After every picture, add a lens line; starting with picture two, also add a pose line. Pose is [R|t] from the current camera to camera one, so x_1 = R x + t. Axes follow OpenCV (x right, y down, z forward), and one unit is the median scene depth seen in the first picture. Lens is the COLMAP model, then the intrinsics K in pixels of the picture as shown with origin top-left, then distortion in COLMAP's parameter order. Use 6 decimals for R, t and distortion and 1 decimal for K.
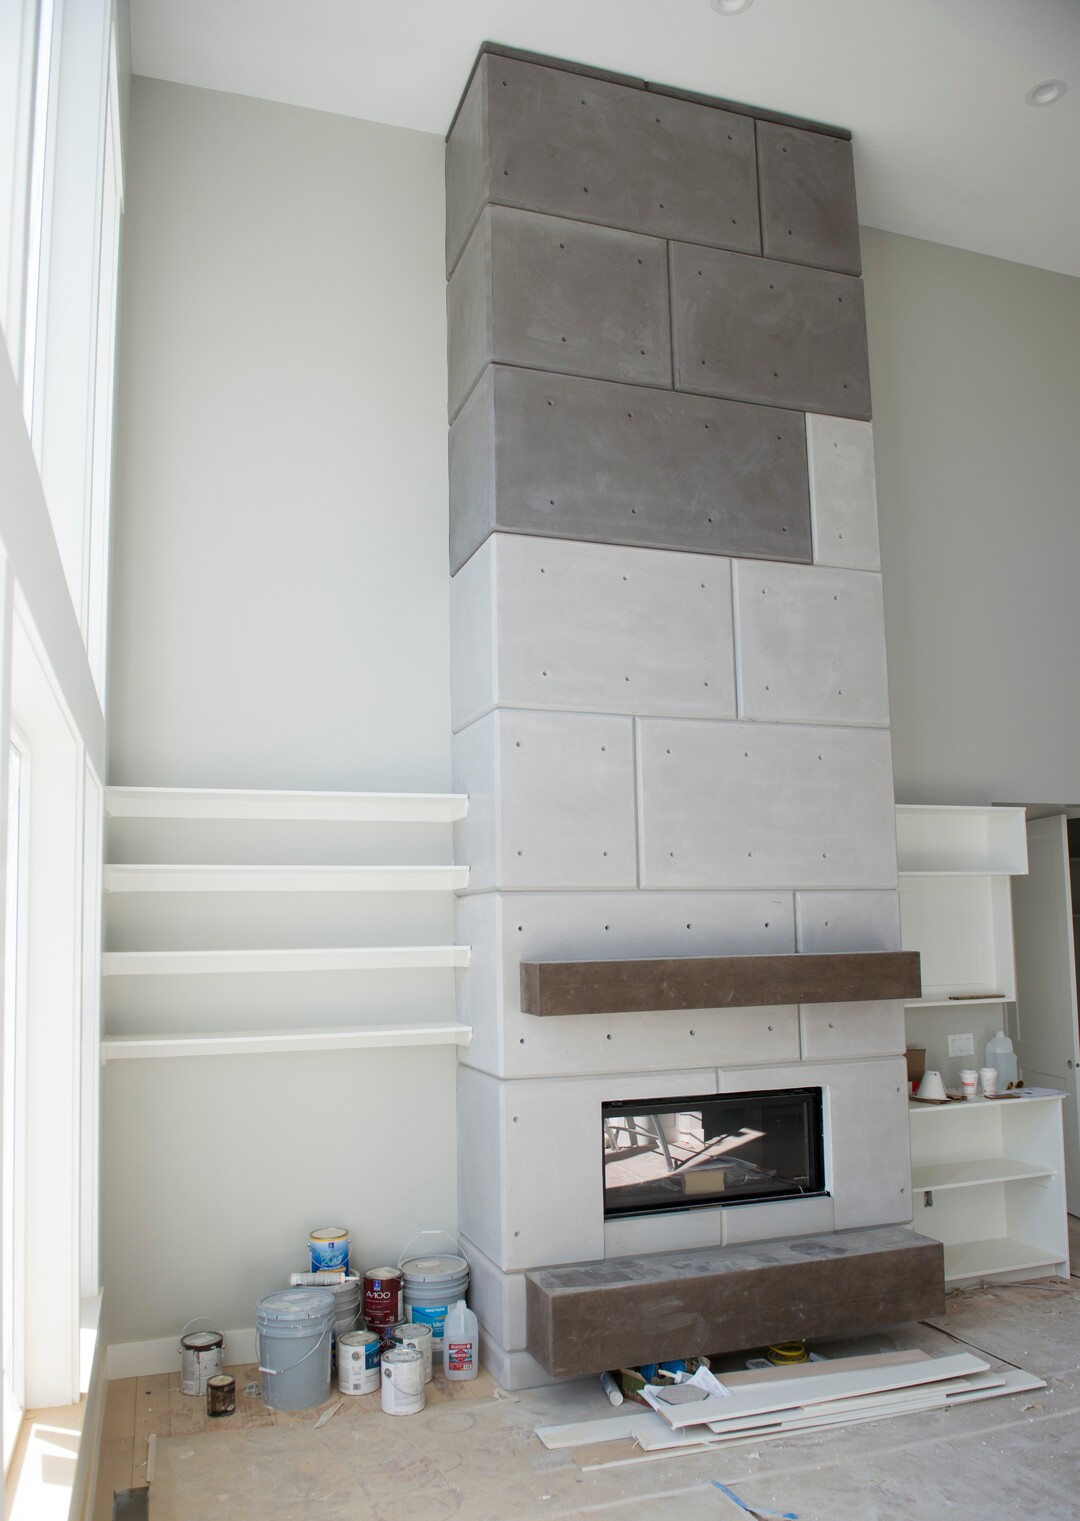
lens RADIAL K [[1110.5, 0, 528.6], [0, 1110.5, 822.1], [0, 0, 1]] dist [-0.061487, 0.010564]
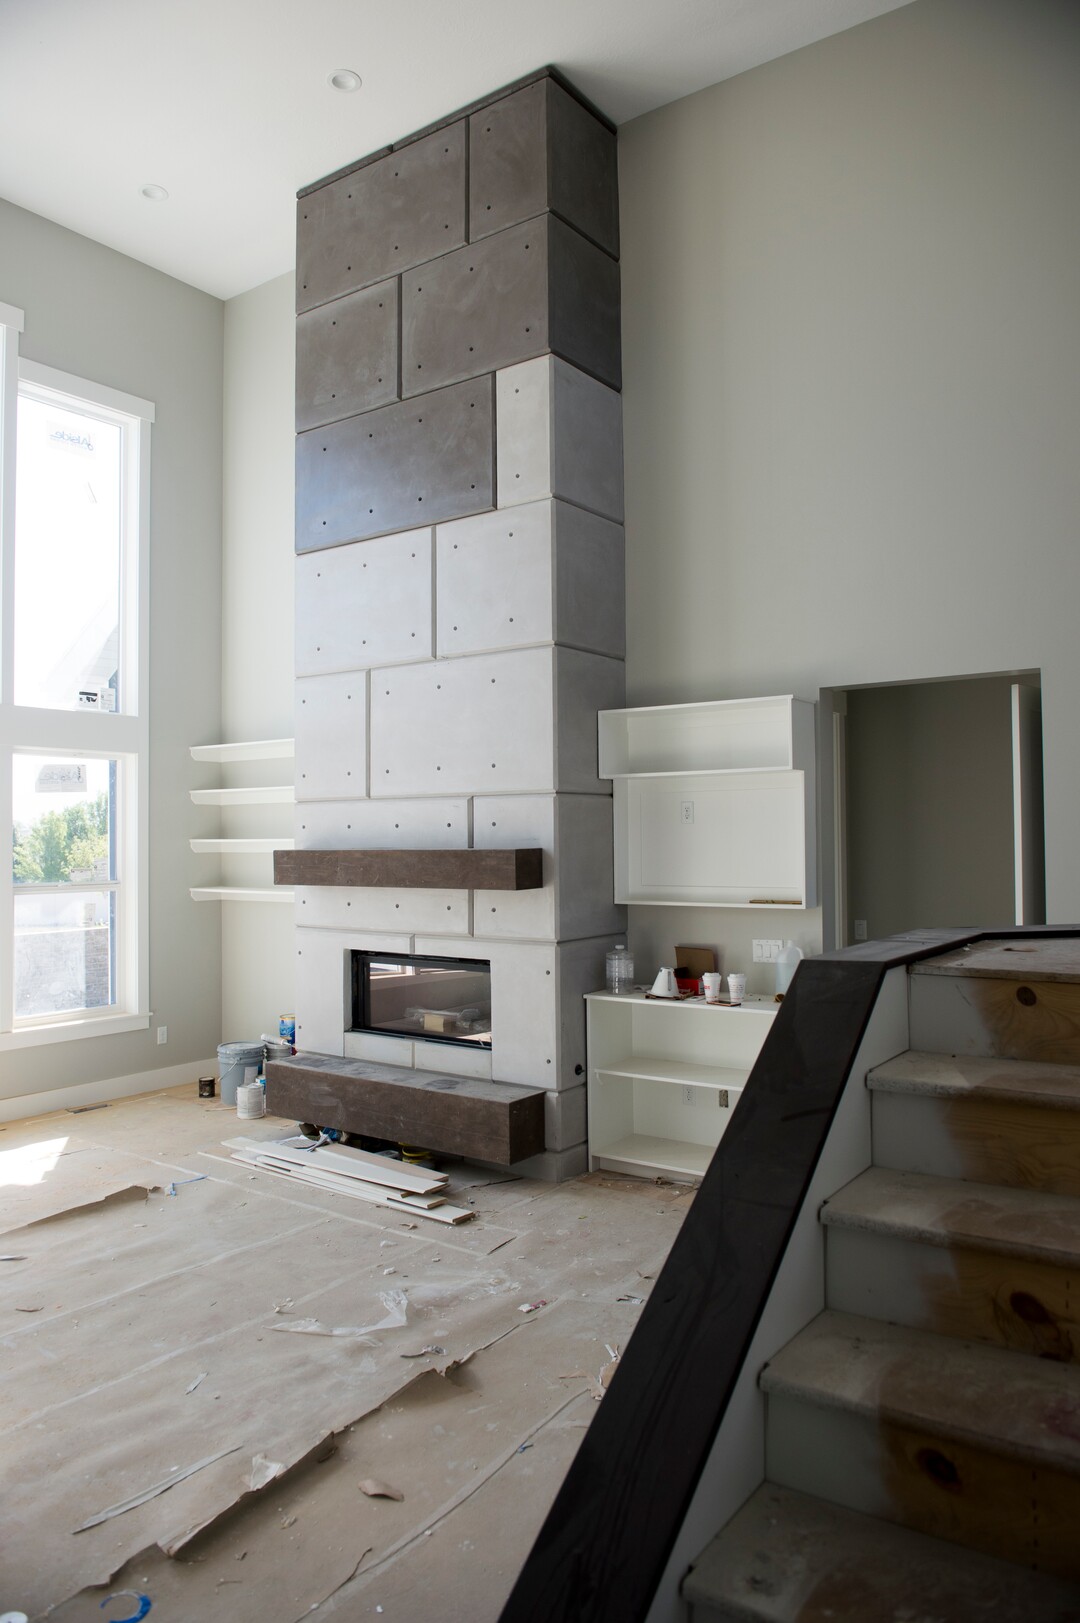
lens RADIAL K [[1095.4, 0, 555.2], [0, 1095.4, 814.6], [0, 0, 1]] dist [-0.047280, -0.006000]
pose [[0.599497, -0.004446, -0.800365, 1.259033], [0.077281, 0.995634, 0.052356, 0.026830], [0.796637, -0.093240, 0.597223, 0.364242]]
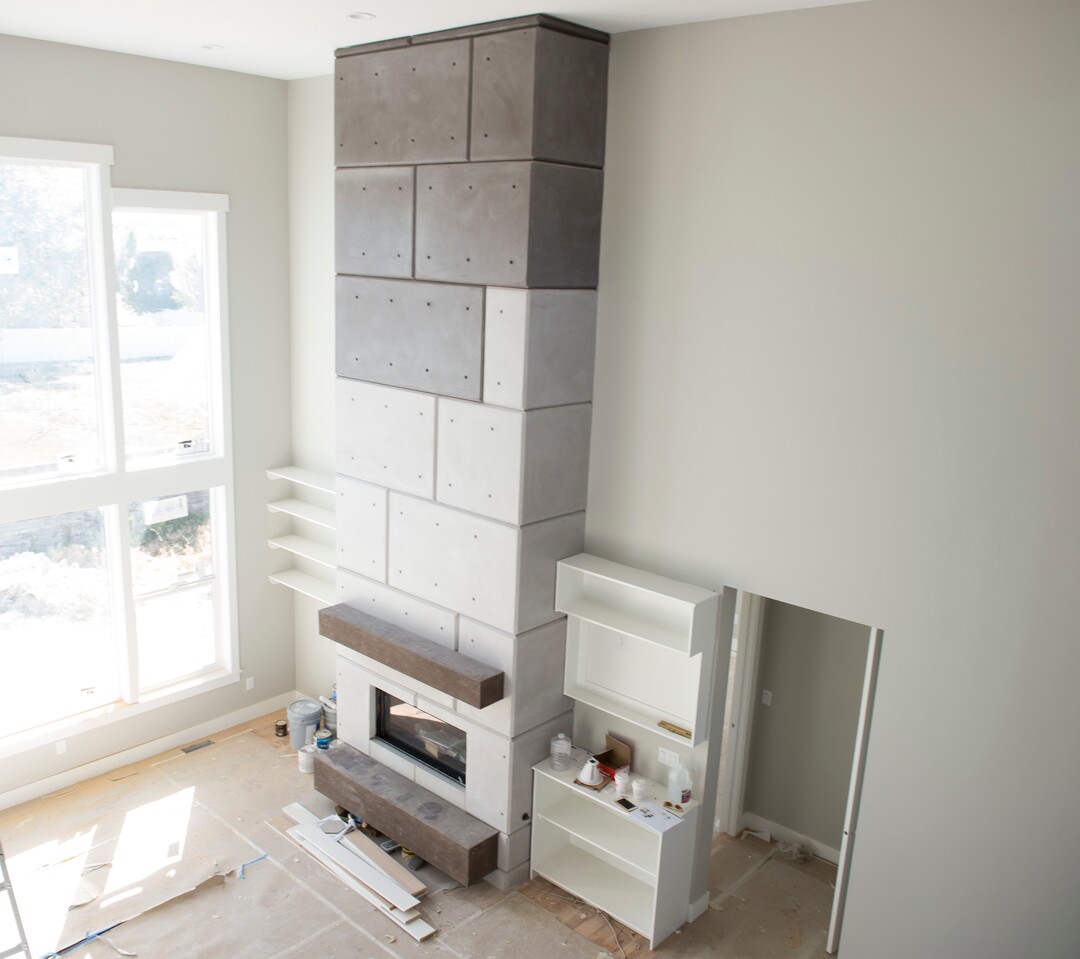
lens RADIAL K [[977.5, 0, 530.7], [0, 977.5, 481.5], [0, 0, 1]] dist [-0.047816, 0.021689]
pose [[0.495568, 0.240630, -0.834572, 1.421662], [0.037220, 0.954092, 0.297193, -0.532482], [0.867771, -0.178342, 0.463861, 0.483040]]
